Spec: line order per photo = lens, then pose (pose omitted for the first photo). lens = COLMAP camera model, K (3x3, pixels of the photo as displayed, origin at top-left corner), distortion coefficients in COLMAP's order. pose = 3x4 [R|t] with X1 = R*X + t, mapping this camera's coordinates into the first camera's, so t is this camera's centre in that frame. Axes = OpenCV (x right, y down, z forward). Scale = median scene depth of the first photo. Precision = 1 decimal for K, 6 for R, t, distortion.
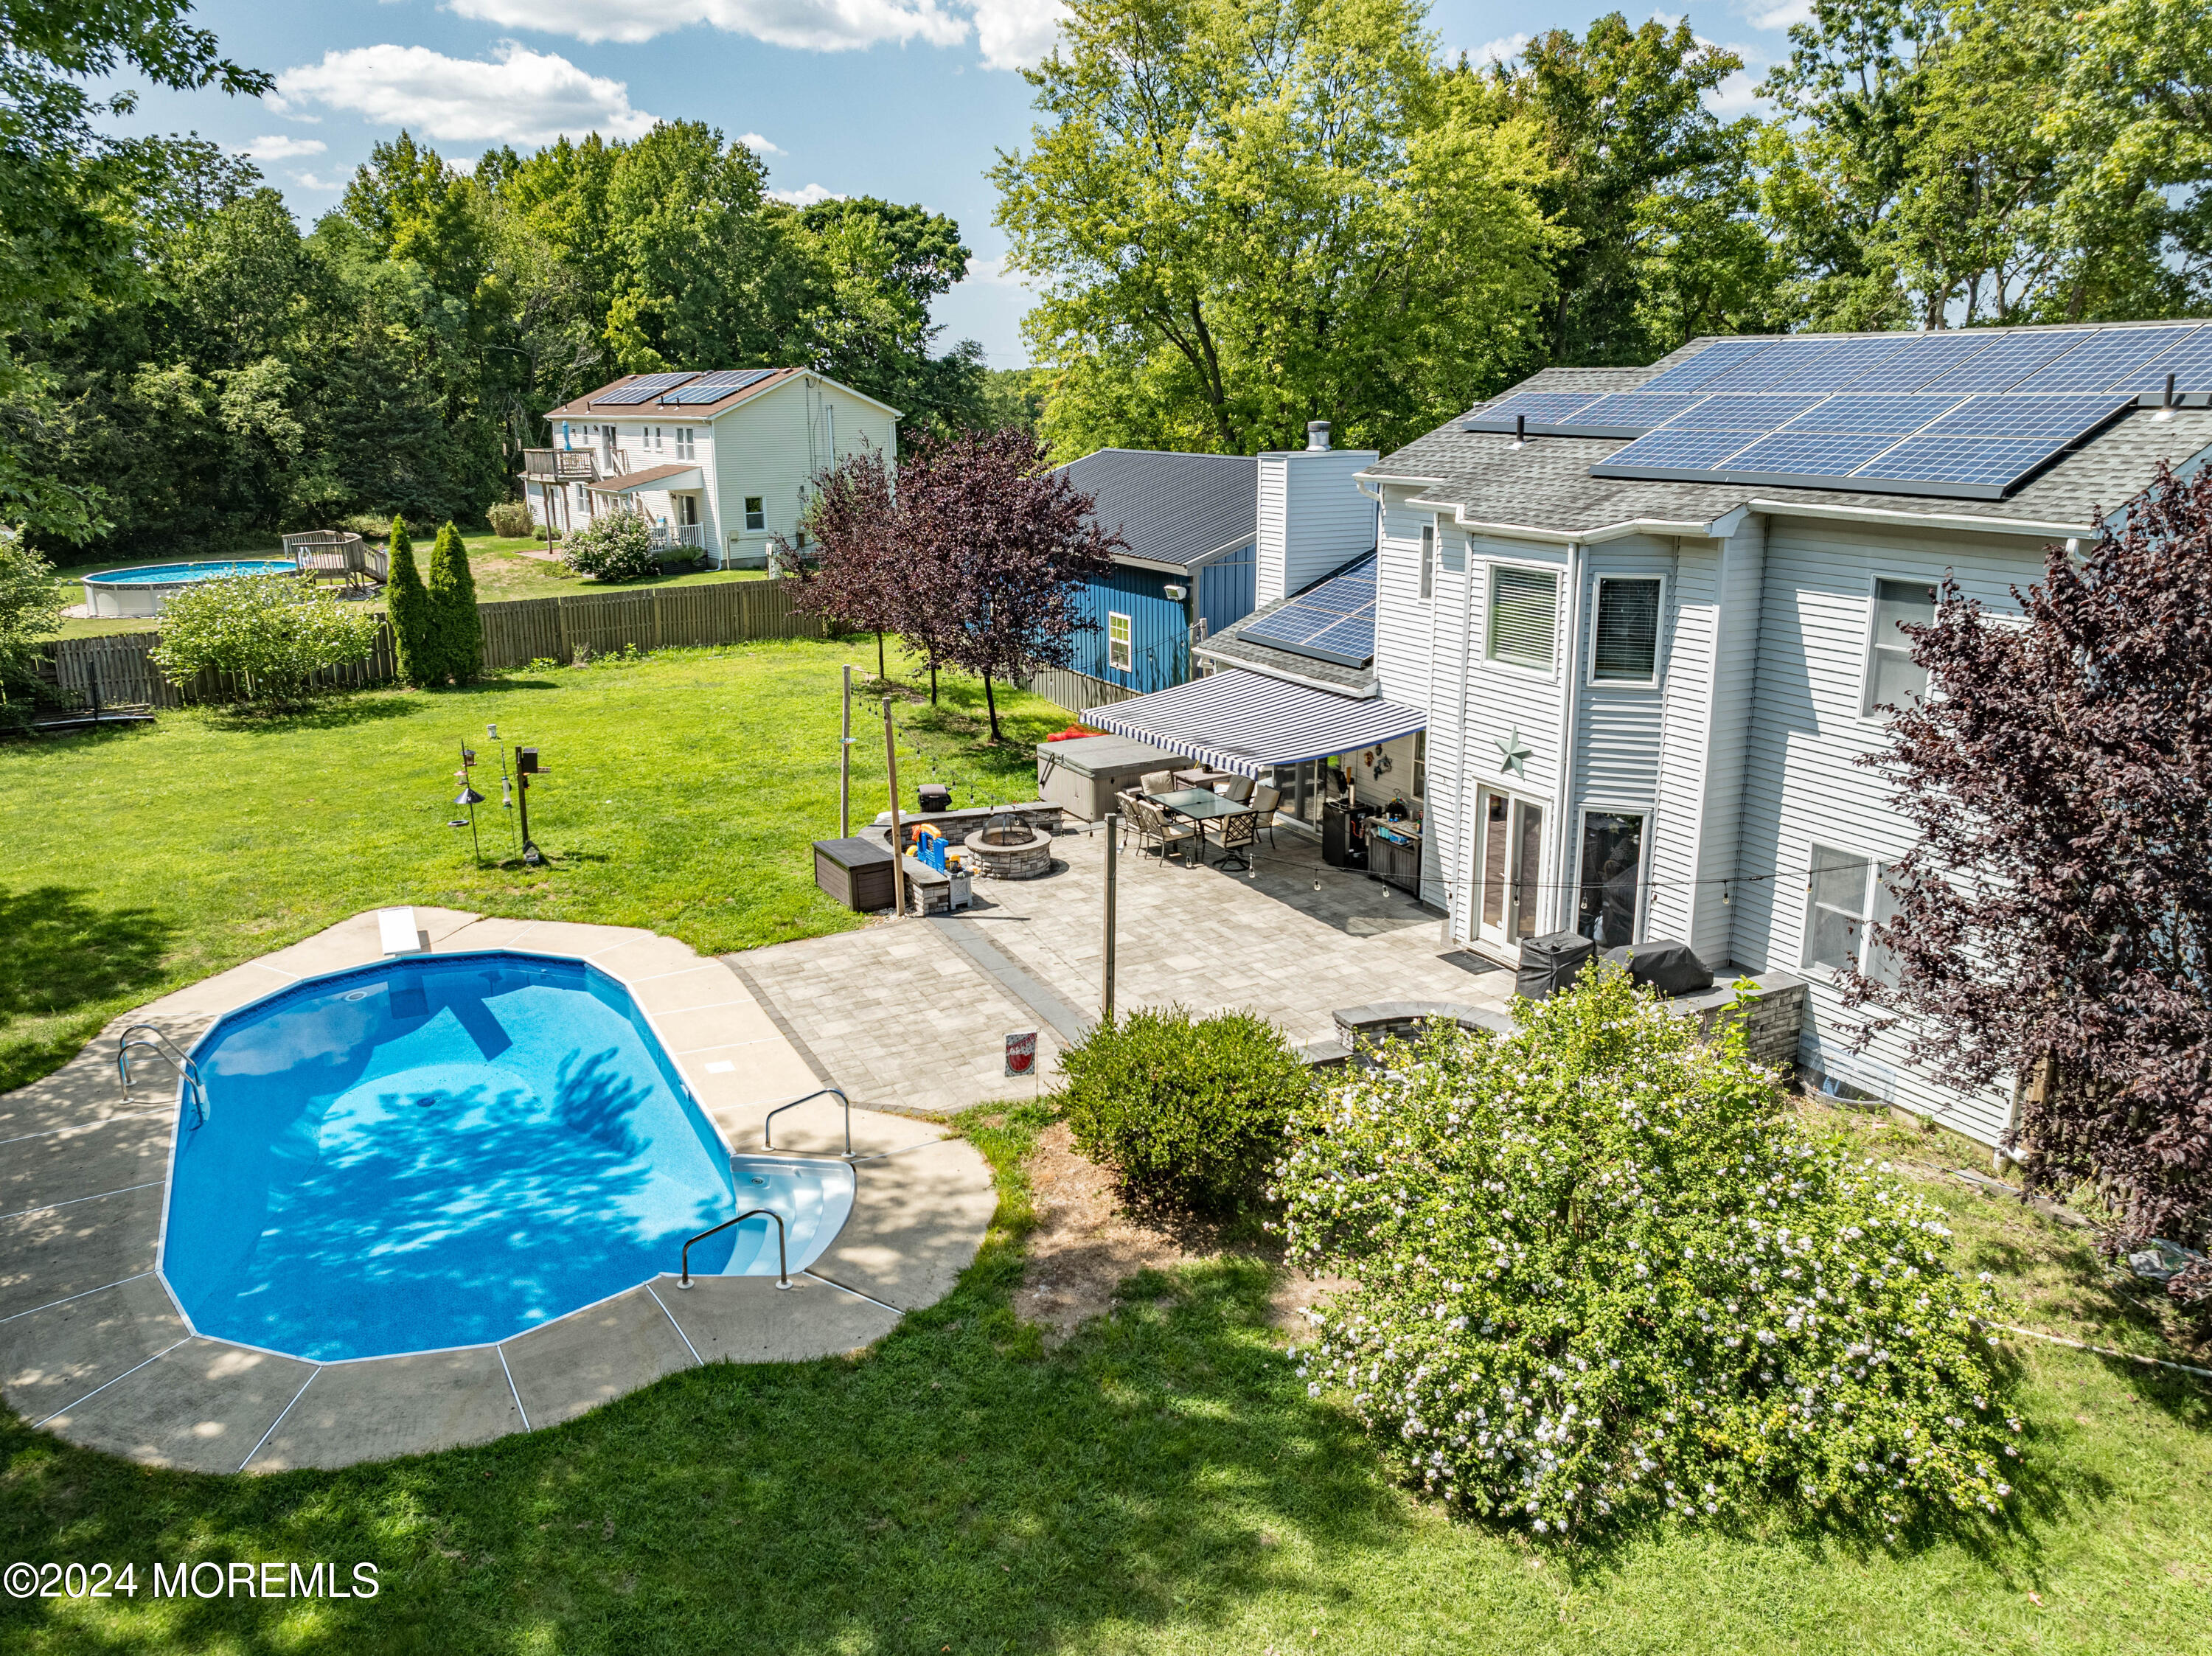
lens RADIAL K [[1574.2, 0, 1106.0], [0, 1574.2, 828.0], [0, 0, 1]] dist [-0.041028, -0.001035]
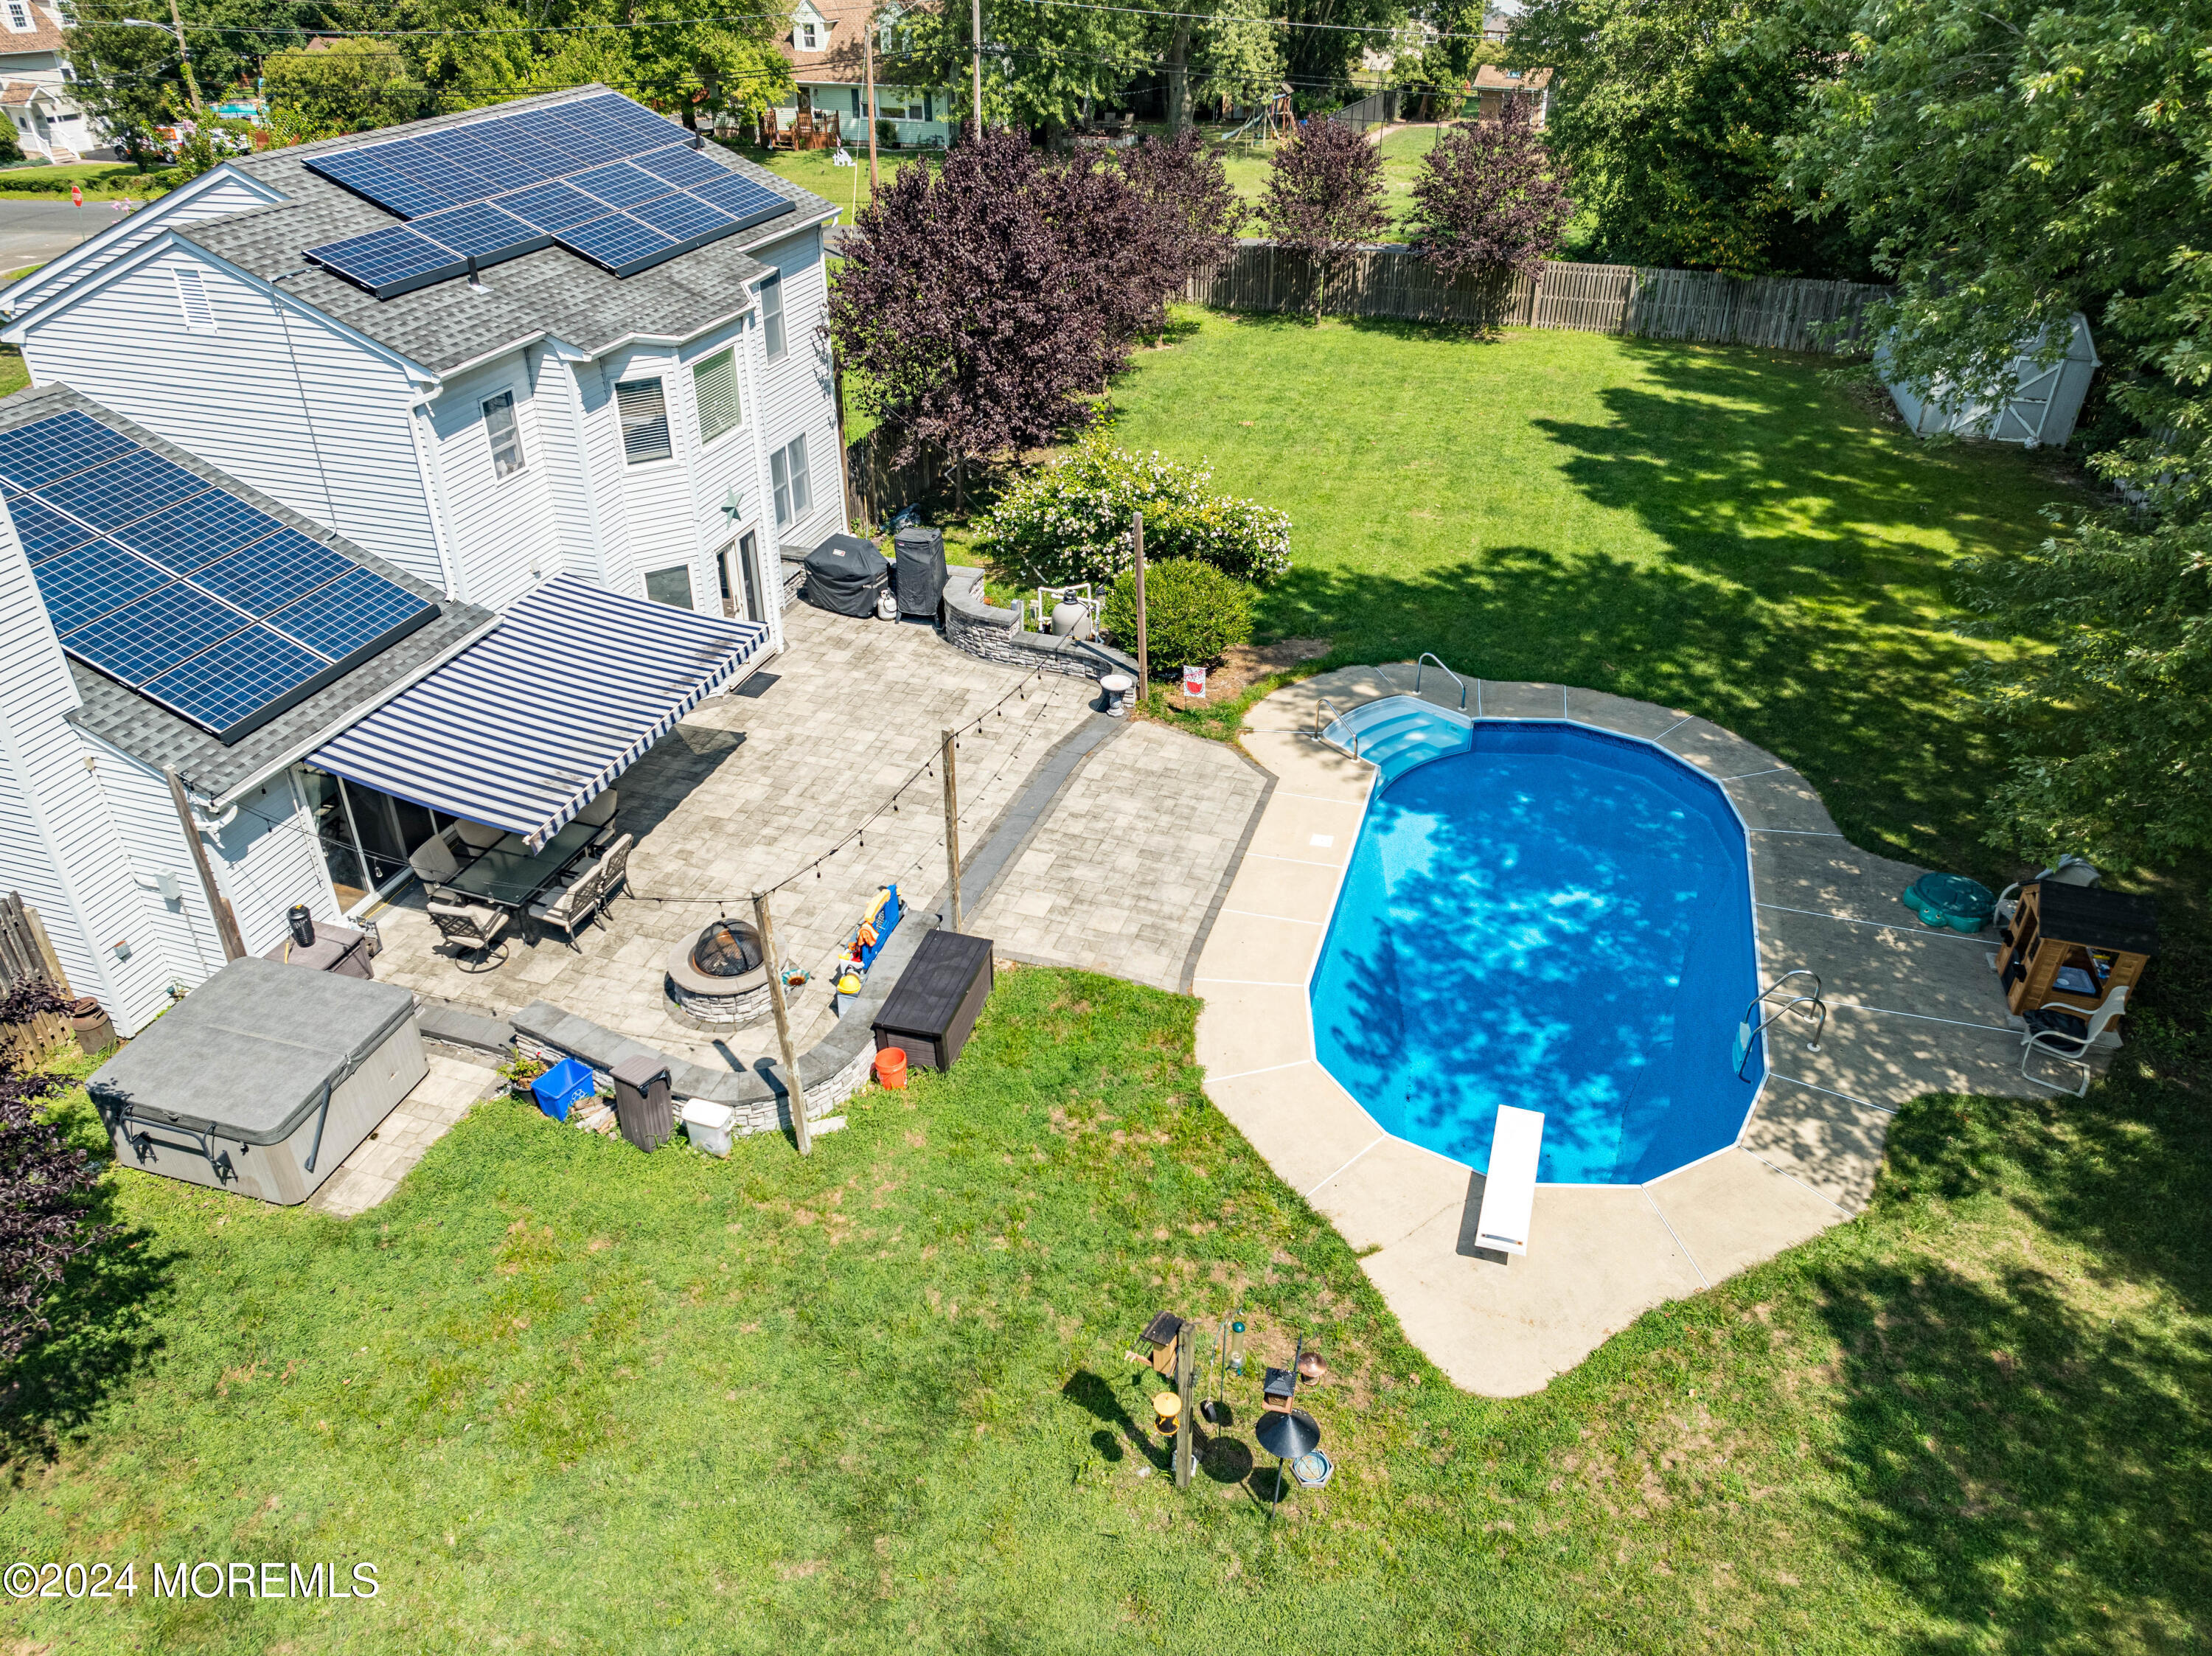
lens RADIAL K [[1574.2, 0, 1106.0], [0, 1574.2, 828.0], [0, 0, 1]] dist [-0.041028, -0.001035]
pose [[-0.712430, -0.359374, 0.602739, -0.677940], [0.195051, 0.723660, 0.662020, -0.541682], [-0.674091, 0.589208, -0.445460, 1.313477]]
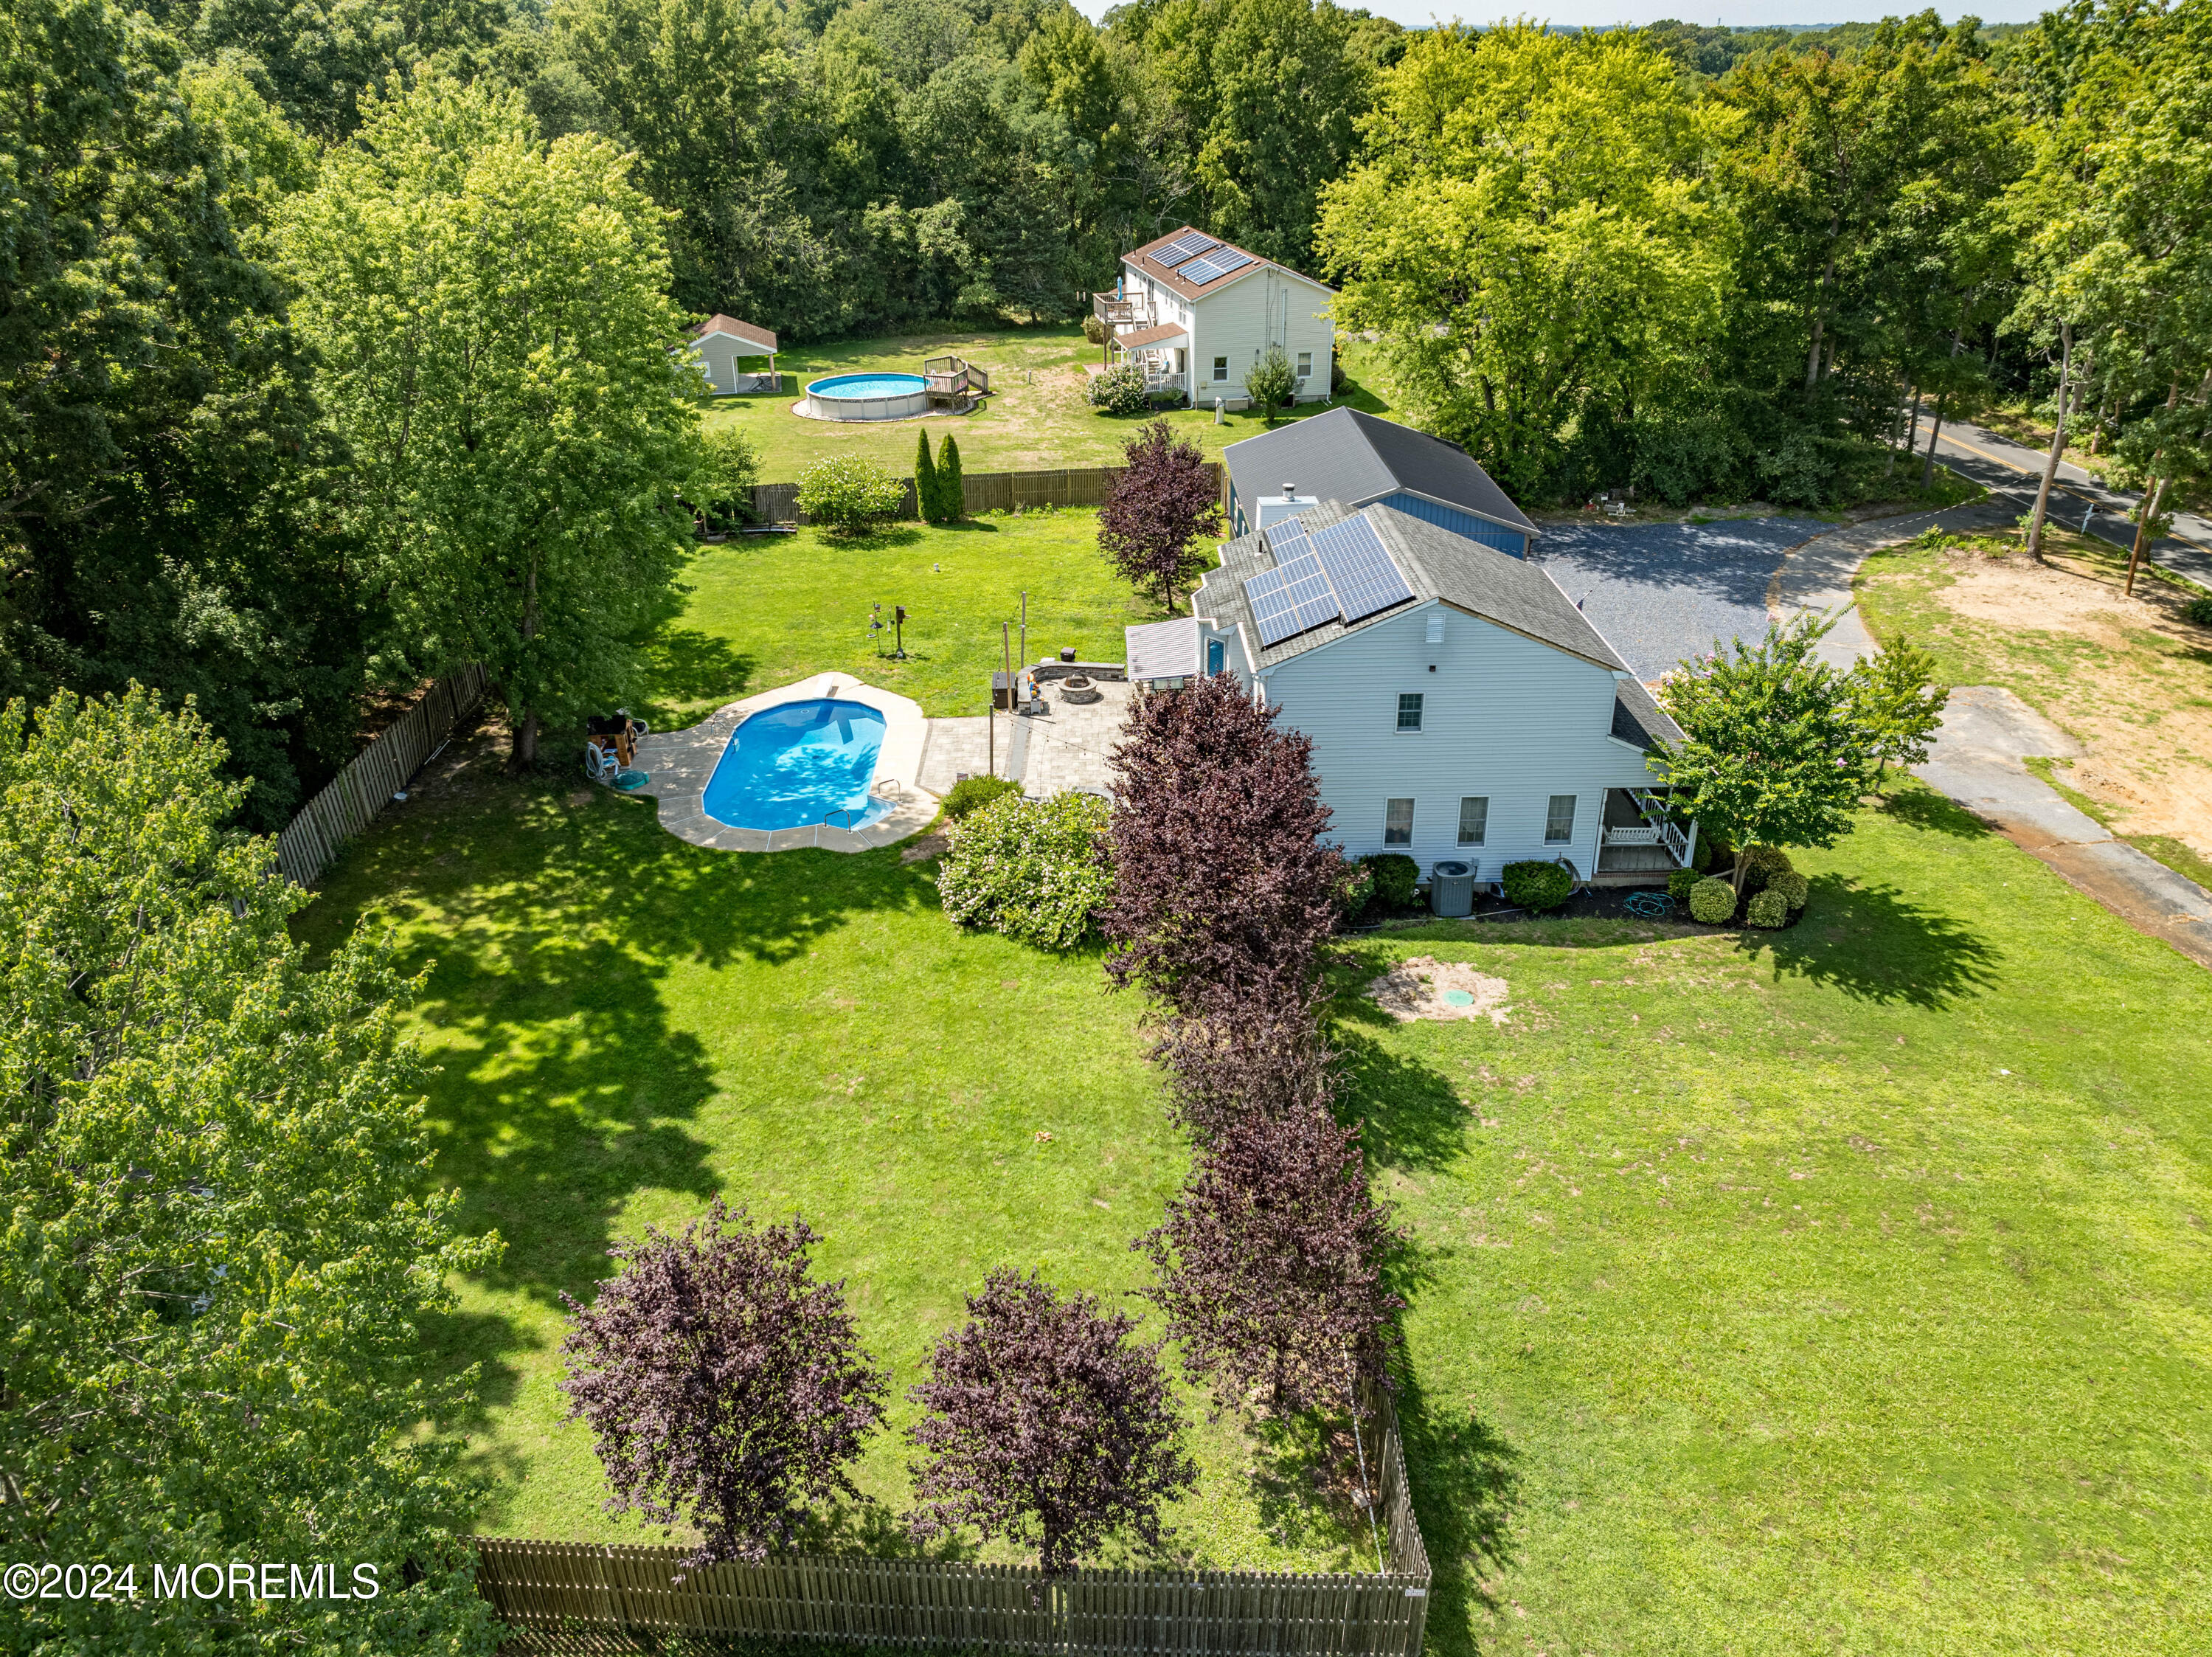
lens RADIAL K [[1574.4, 0, 1106.0], [0, 1574.4, 828.5], [0, 0, 1]] dist [-0.041028, -0.001035]
pose [[0.895582, 0.202611, -0.396083, 0.992324], [-0.118772, 0.966853, 0.226026, -0.334506], [0.428749, -0.155381, 0.889961, -1.088838]]
